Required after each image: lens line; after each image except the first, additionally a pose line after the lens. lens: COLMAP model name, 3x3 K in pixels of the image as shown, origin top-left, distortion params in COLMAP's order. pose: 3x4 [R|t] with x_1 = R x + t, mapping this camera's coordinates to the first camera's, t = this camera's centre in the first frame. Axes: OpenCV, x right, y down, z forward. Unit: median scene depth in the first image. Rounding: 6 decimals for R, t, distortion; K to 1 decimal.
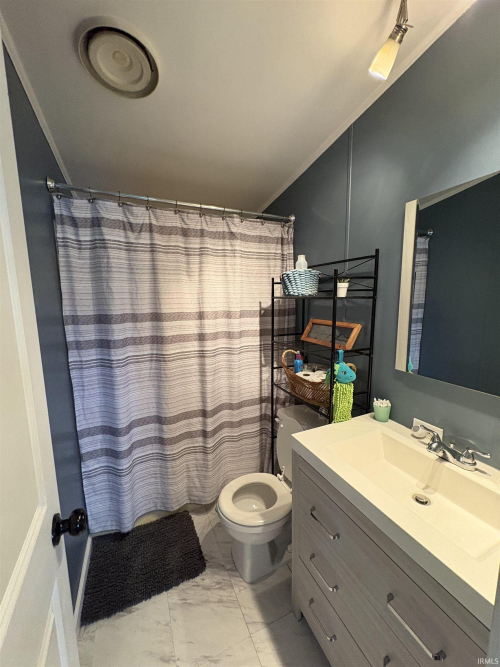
lens RADIAL K [[265.2, 0, 250.6], [0, 265.2, 333.3], [0, 0, 1]] dist [0.000856, 0.000109]
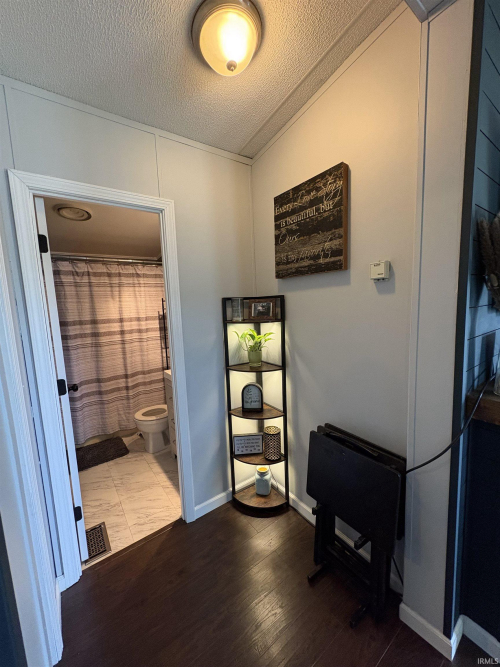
lens RADIAL K [[265.2, 0, 250.5], [0, 265.2, 332.9], [0, 0, 1]] dist [0.000856, 0.000109]
pose [[0.977304, -0.054185, 0.204793, 0.292746], [0.060804, 0.997807, -0.026160, 0.117507], [-0.202927, 0.038018, 0.978456, -0.920090]]
